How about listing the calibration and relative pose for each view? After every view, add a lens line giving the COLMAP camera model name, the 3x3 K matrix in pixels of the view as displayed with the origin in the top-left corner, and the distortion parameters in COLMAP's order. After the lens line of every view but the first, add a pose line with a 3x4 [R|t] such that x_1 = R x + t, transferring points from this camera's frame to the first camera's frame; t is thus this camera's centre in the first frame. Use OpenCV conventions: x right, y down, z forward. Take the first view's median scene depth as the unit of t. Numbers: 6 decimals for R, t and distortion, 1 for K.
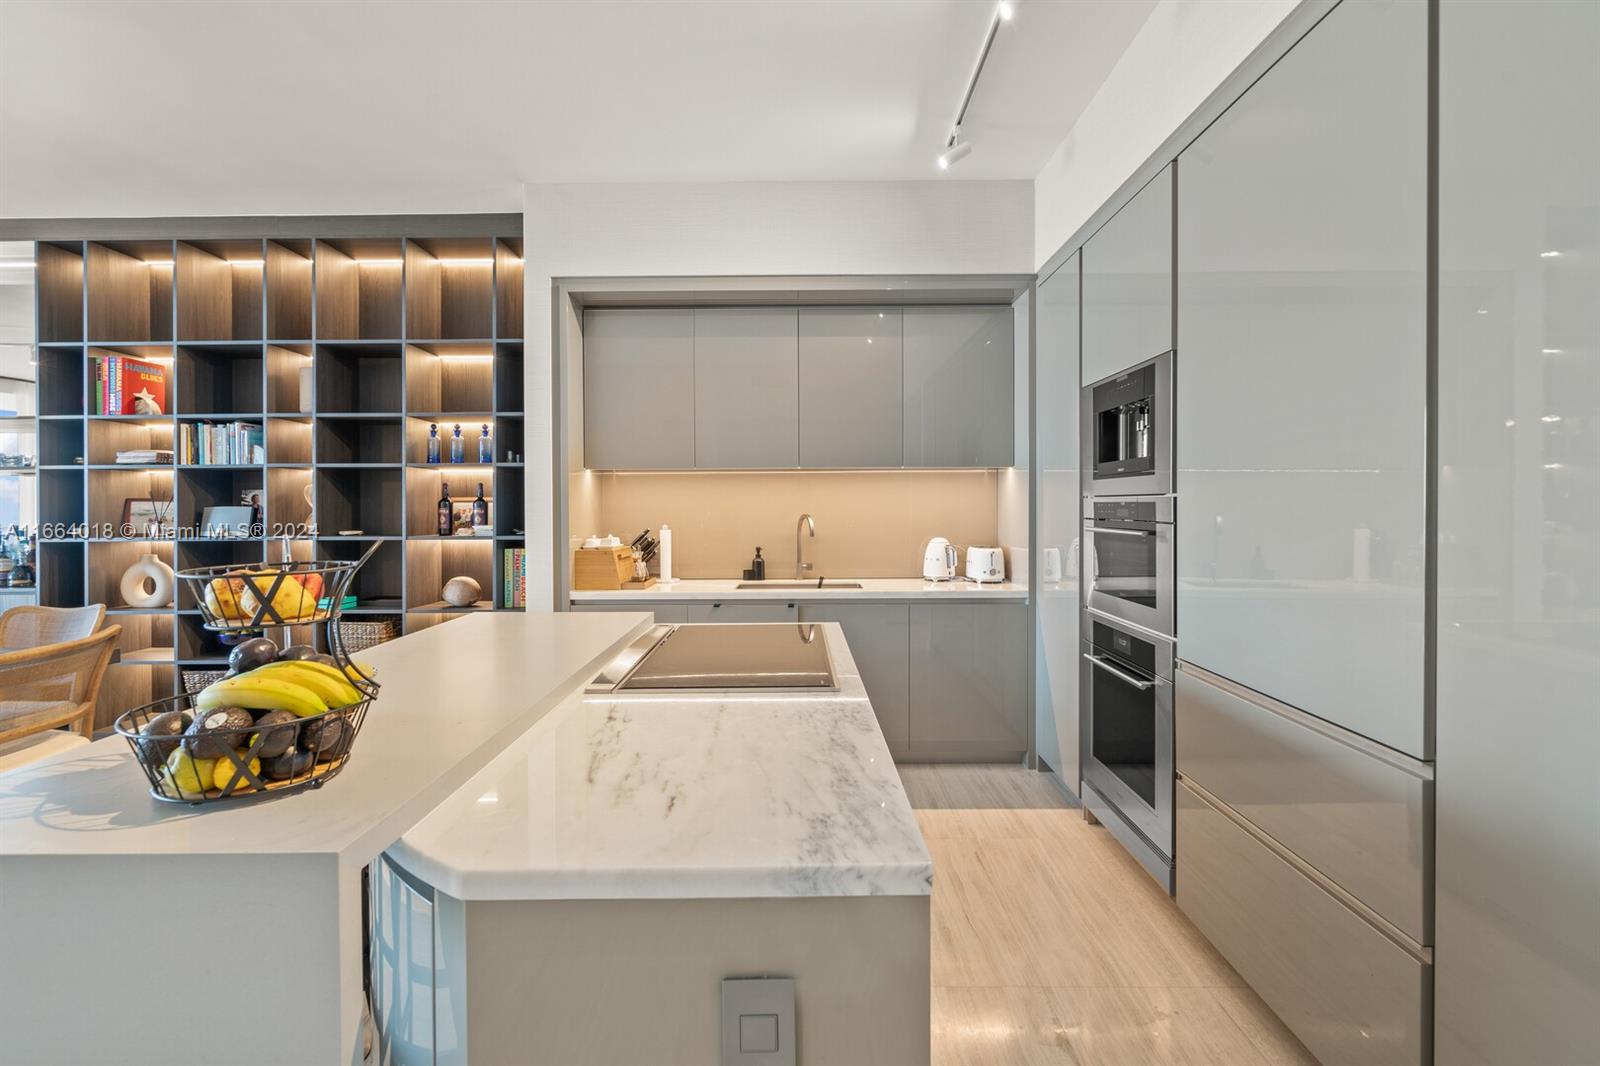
lens RADIAL K [[736.2, 0, 796.8], [0, 736.2, 506.3], [0, 0, 1]] dist [-0.001498, -0.000133]
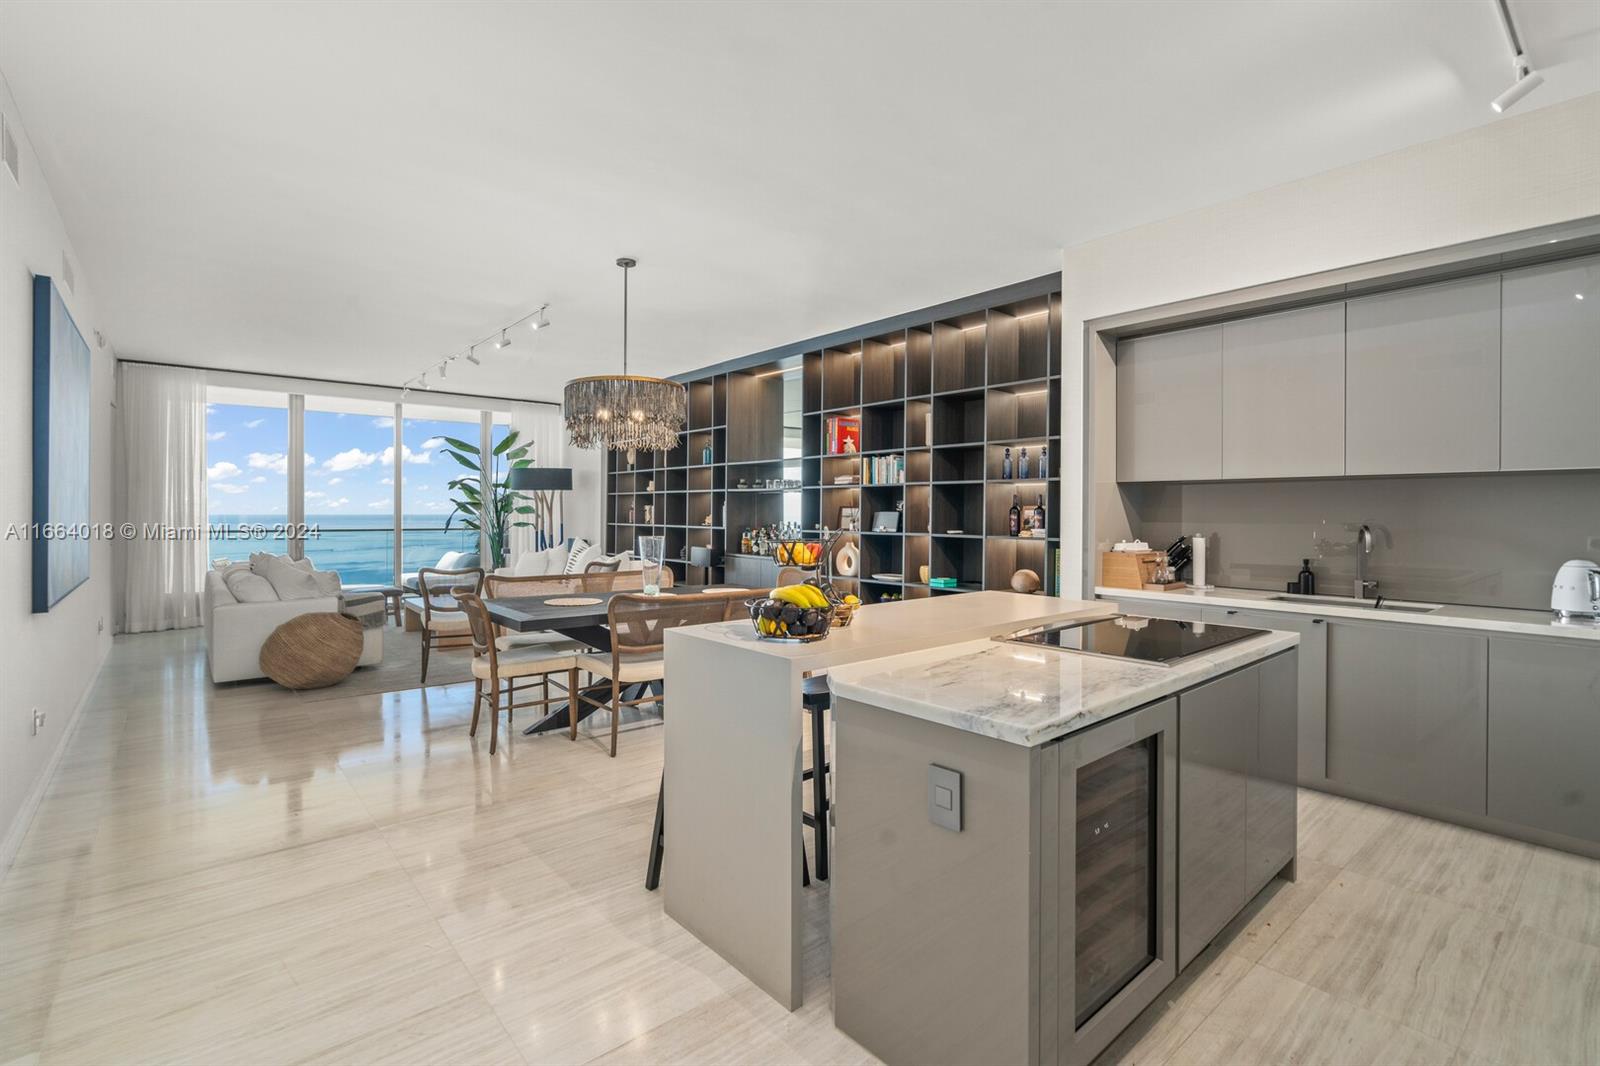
lens RADIAL K [[706.5, 0, 793.4], [0, 706.5, 491.3], [0, 0, 1]] dist [-0.000453, 0.000037]
pose [[0.657801, -0.014193, -0.753058, 0.183804], [-0.009495, 0.999587, -0.027134, -0.000638], [0.753132, 0.024999, 0.657395, -0.082617]]
